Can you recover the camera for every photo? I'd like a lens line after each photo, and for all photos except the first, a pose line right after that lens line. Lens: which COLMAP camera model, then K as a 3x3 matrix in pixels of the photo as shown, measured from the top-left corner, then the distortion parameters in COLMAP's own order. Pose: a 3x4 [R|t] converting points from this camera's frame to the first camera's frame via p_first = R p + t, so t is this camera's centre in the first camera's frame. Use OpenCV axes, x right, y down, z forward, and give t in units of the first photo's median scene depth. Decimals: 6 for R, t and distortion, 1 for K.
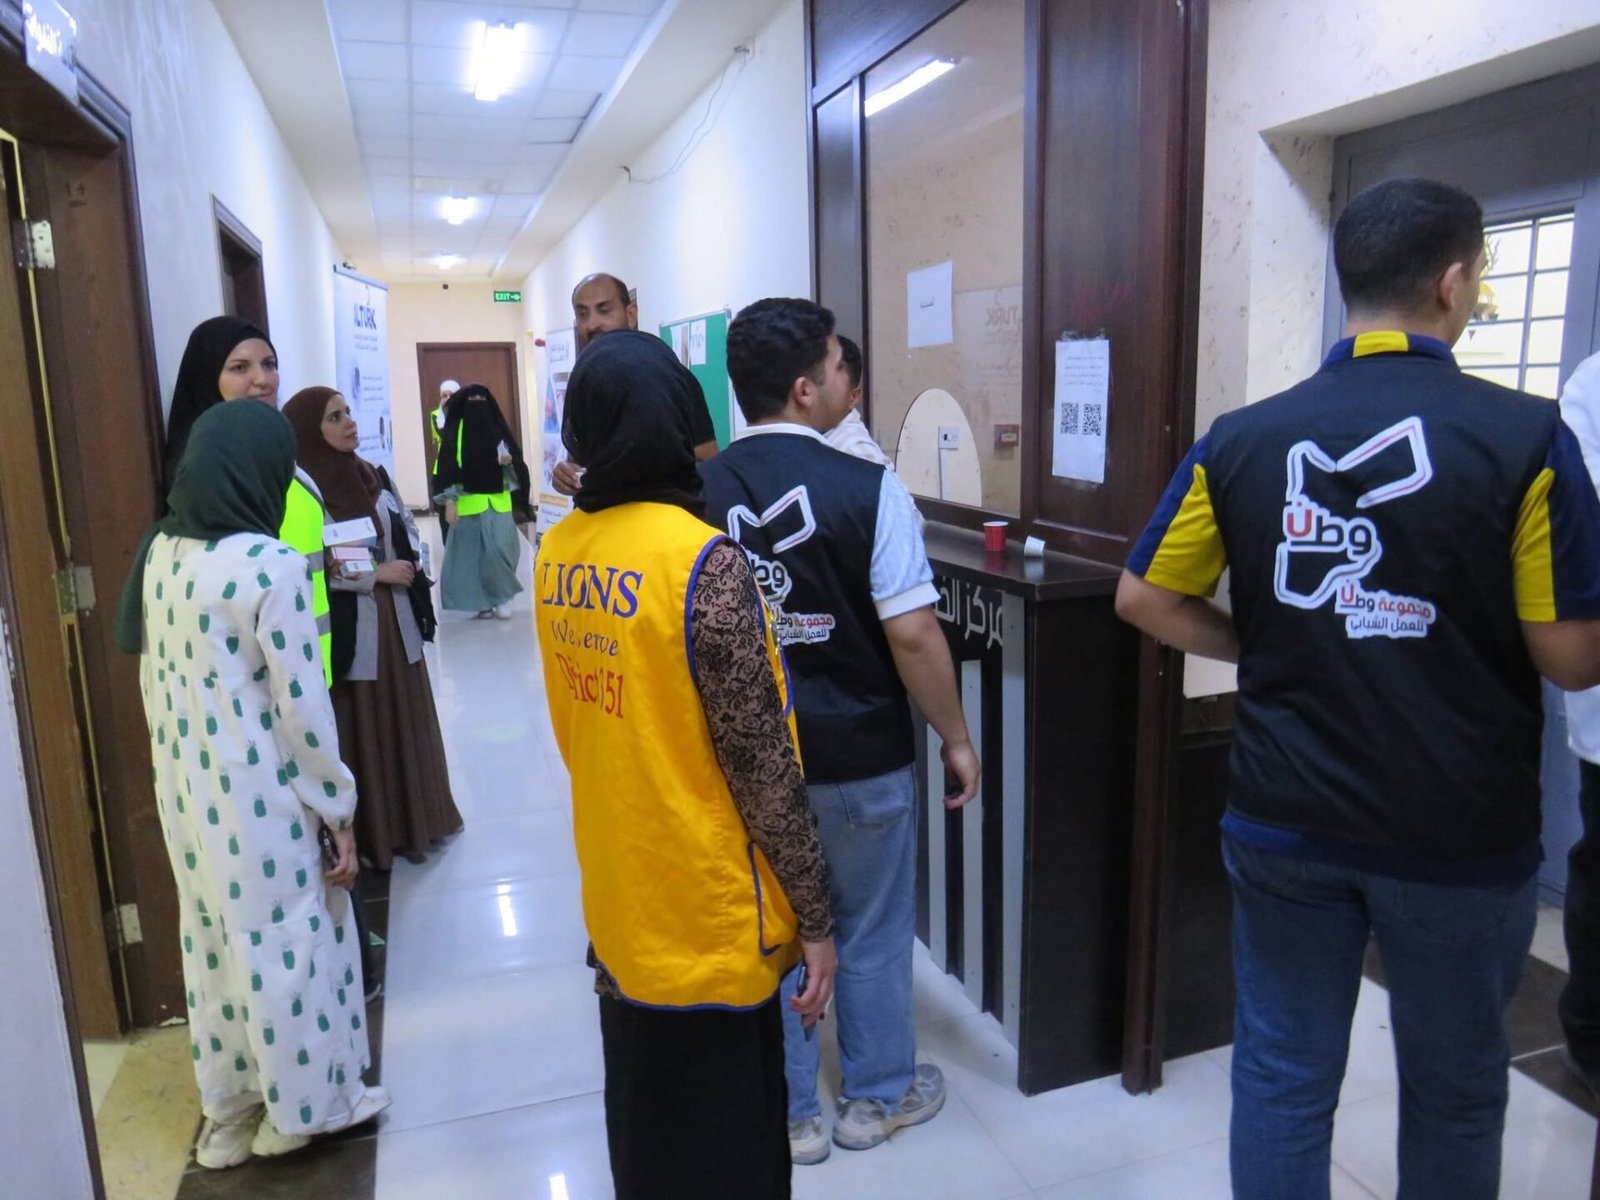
lens RADIAL K [[1145.0, 0, 804.1], [0, 1145.0, 601.8], [0, 0, 1]] dist [-0.006008, -0.001084]
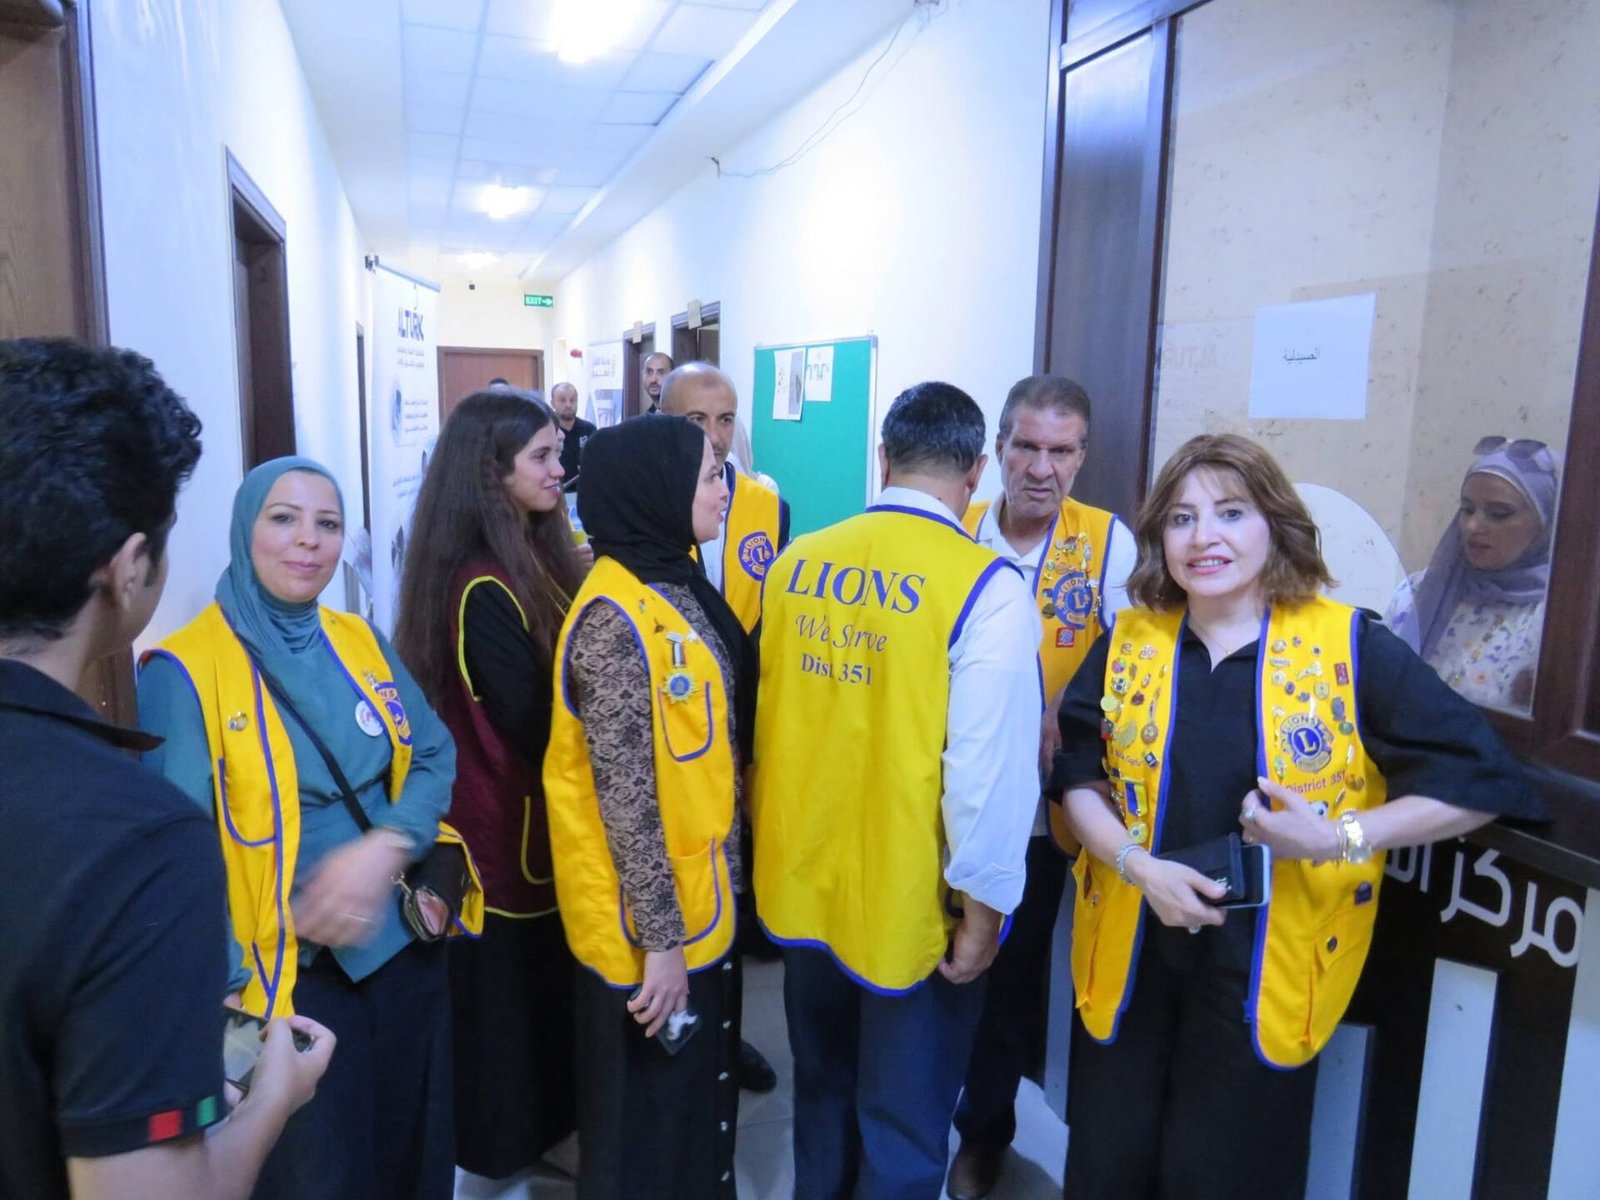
lens RADIAL K [[1145.0, 0, 803.1], [0, 1145.0, 597.3], [0, 0, 1]] dist [-0.006008, -0.001084]
pose [[0.999043, 0.043178, 0.006959, -0.114076], [-0.043065, 0.998949, -0.015710, -0.062422], [-0.007630, 0.015395, 0.999852, 0.219016]]
